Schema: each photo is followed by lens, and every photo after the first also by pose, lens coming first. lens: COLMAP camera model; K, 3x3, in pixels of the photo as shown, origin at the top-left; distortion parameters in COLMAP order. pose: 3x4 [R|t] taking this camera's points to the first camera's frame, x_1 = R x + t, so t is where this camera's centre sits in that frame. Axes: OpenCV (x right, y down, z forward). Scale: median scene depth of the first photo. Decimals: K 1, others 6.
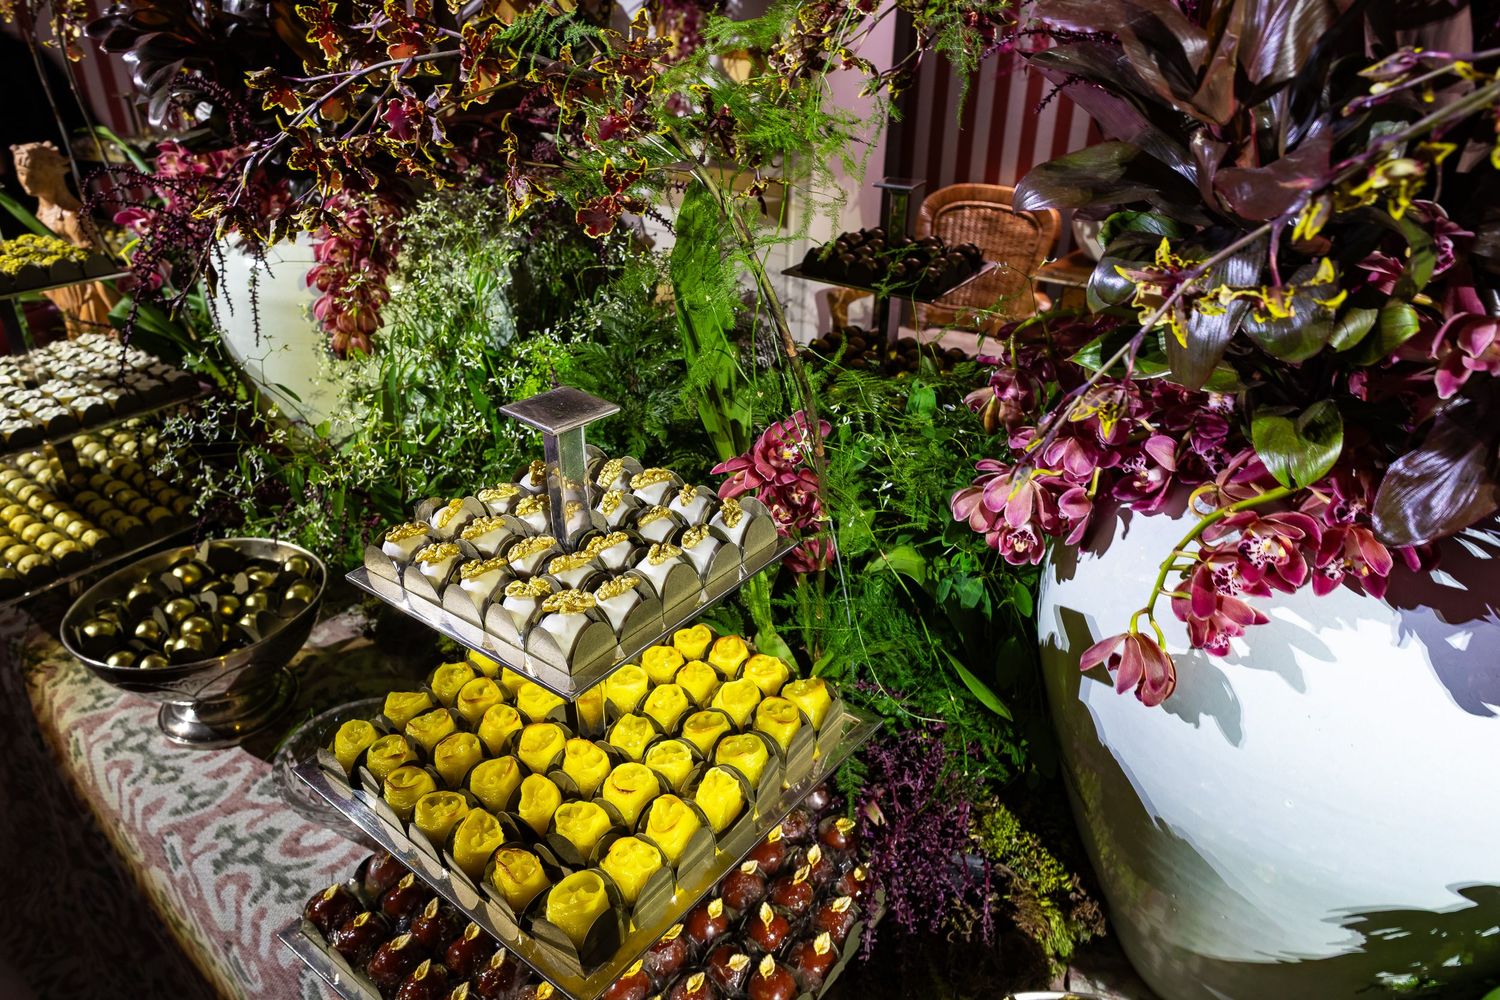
lens RADIAL K [[1029.1, 0, 756.7], [0, 1029.1, 507.7], [0, 0, 1]] dist [-0.000487, -0.004658]
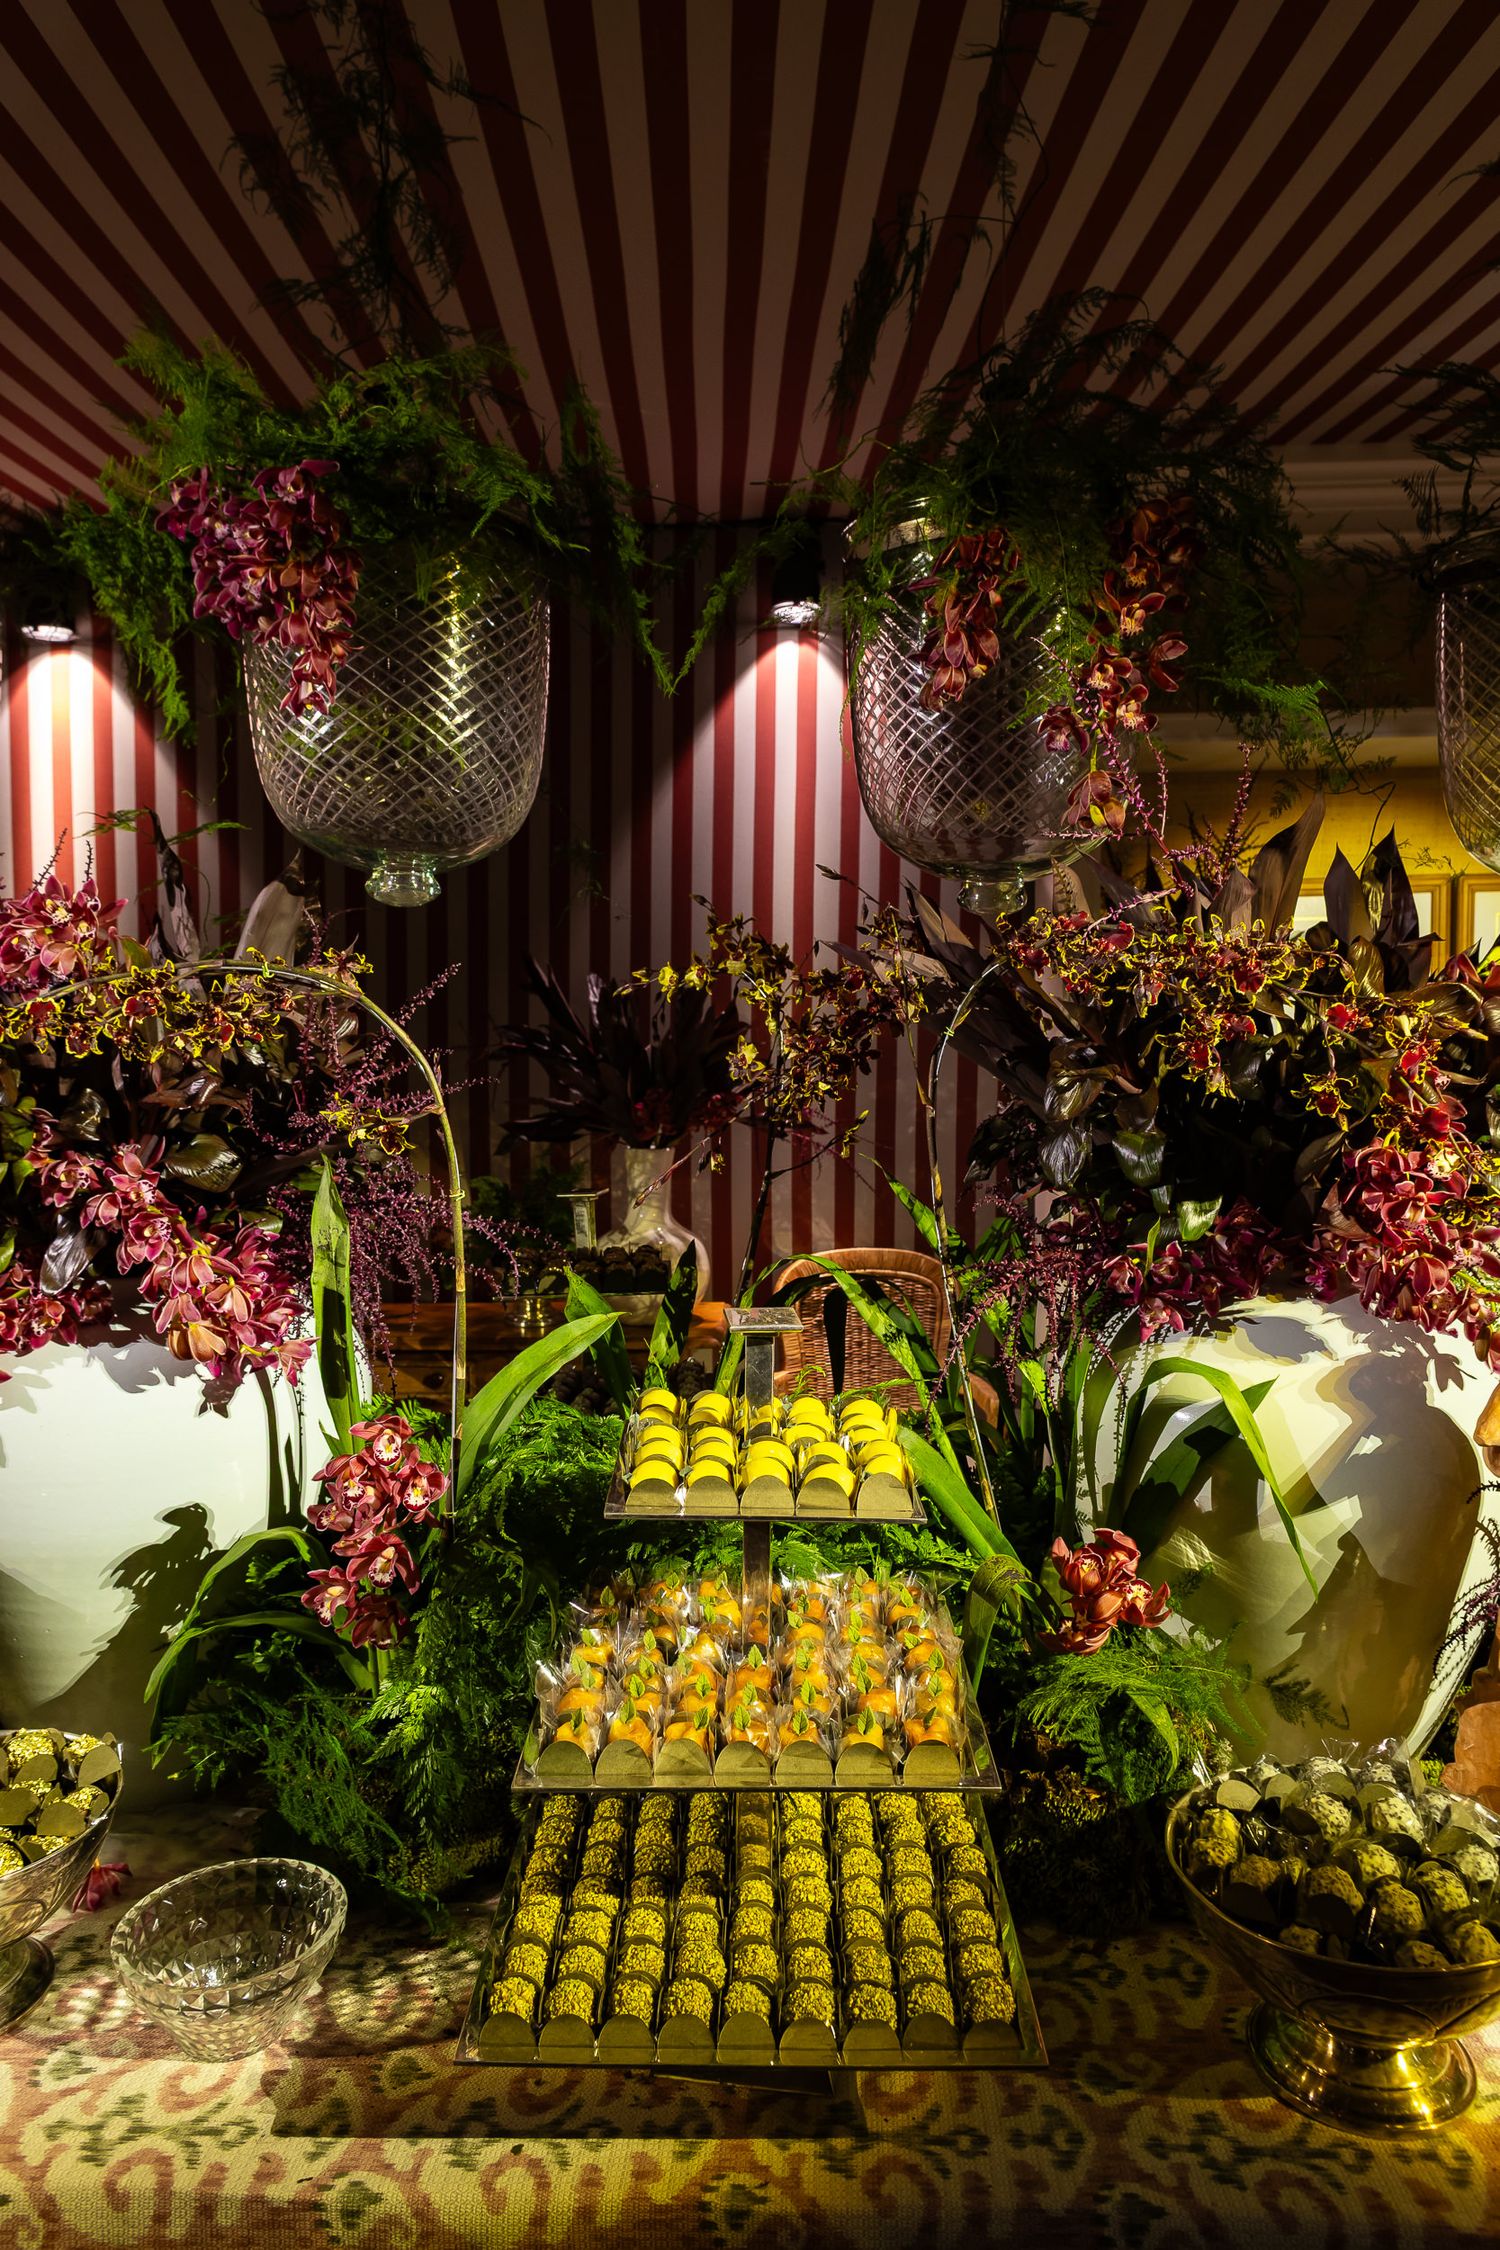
lens RADIAL K [[1543.6, 0, 736.5], [0, 1543.6, 1106.2], [0, 0, 1]] dist [-0.000487, -0.004658]
pose [[0.810624, -0.054505, 0.583024, 0.065523], [0.286756, 0.905052, -0.314088, 0.806845], [-0.510548, 0.421793, 0.749287, -1.477983]]
